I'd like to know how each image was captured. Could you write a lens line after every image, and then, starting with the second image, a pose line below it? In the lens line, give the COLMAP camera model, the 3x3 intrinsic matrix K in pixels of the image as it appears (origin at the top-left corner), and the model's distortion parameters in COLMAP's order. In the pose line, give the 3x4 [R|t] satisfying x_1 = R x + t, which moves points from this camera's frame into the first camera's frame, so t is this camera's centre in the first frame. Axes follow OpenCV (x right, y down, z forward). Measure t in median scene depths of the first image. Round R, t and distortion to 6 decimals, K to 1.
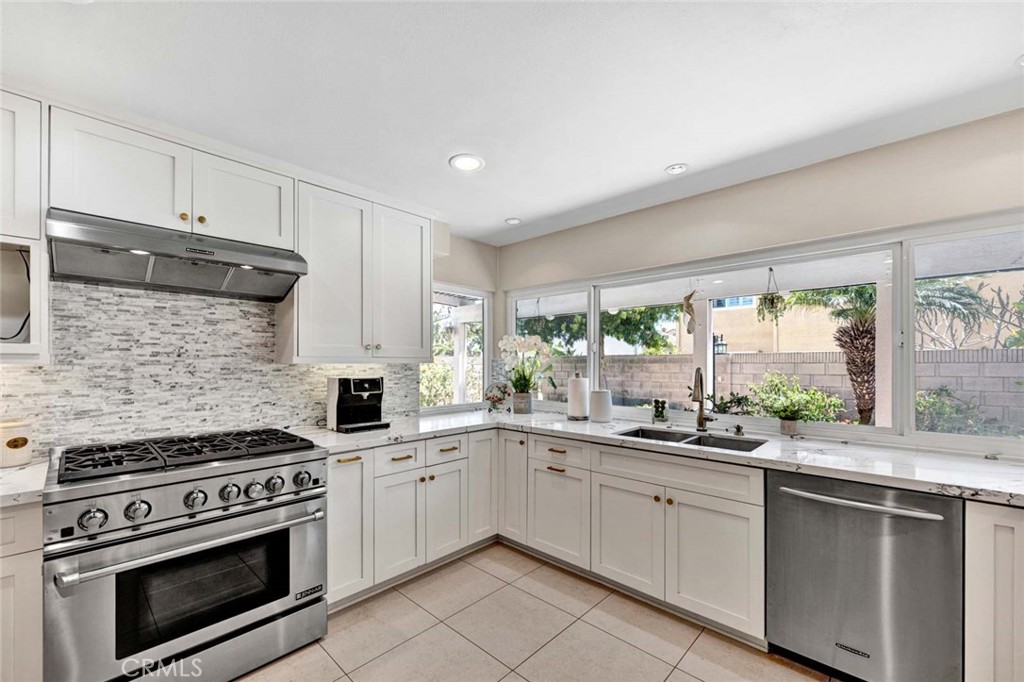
lens RADIAL K [[414.8, 0, 513.9], [0, 414.8, 360.8], [0, 0, 1]] dist [0.000584, 0.000012]
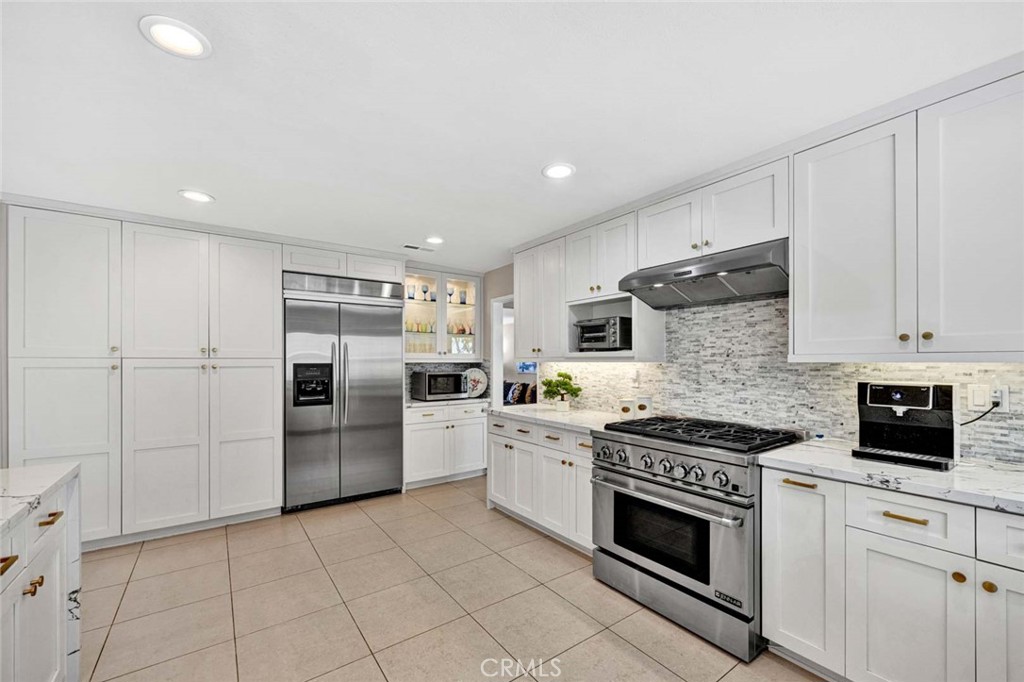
lens RADIAL K [[414.8, 0, 513.9], [0, 414.8, 360.8], [0, 0, 1]] dist [0.000584, 0.000012]
pose [[-0.188336, -0.000711, -0.982104, 0.430409], [0.007279, 0.999971, -0.002120, 0.000335], [0.982078, -0.007548, -0.188326, 0.542679]]
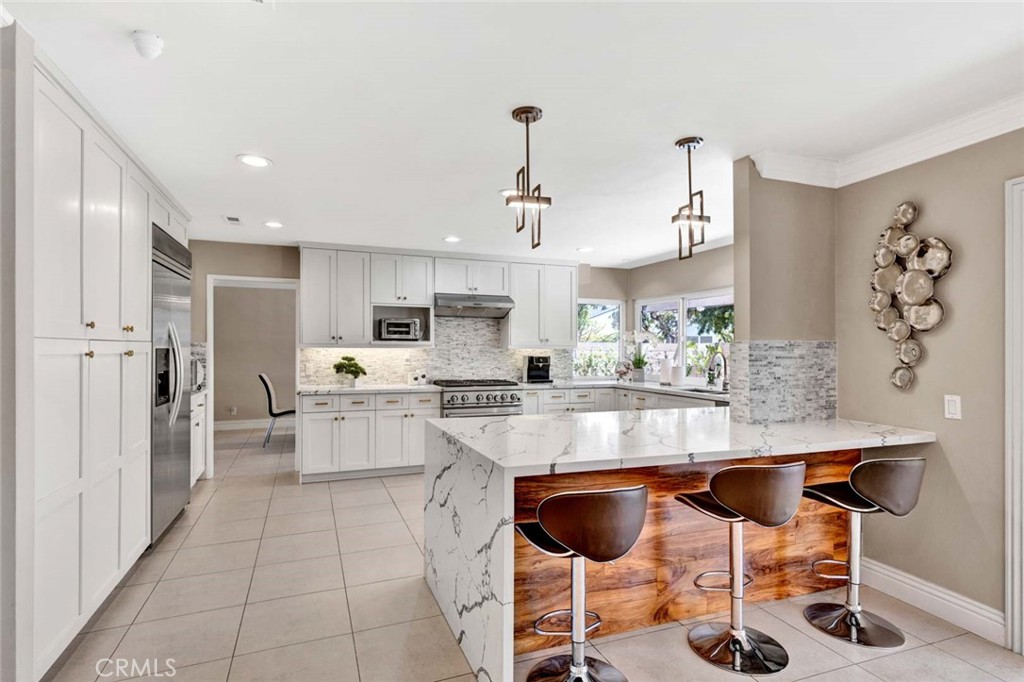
lens RADIAL K [[519.9, 0, 517.3], [0, 519.9, 346.0], [0, 0, 1]] dist [-0.000427, -0.000156]
pose [[0.909057, 0.004394, -0.416649, 0.586582], [-0.003791, 0.999990, 0.002273, -0.013291], [0.416655, -0.000487, 0.909065, -1.329919]]
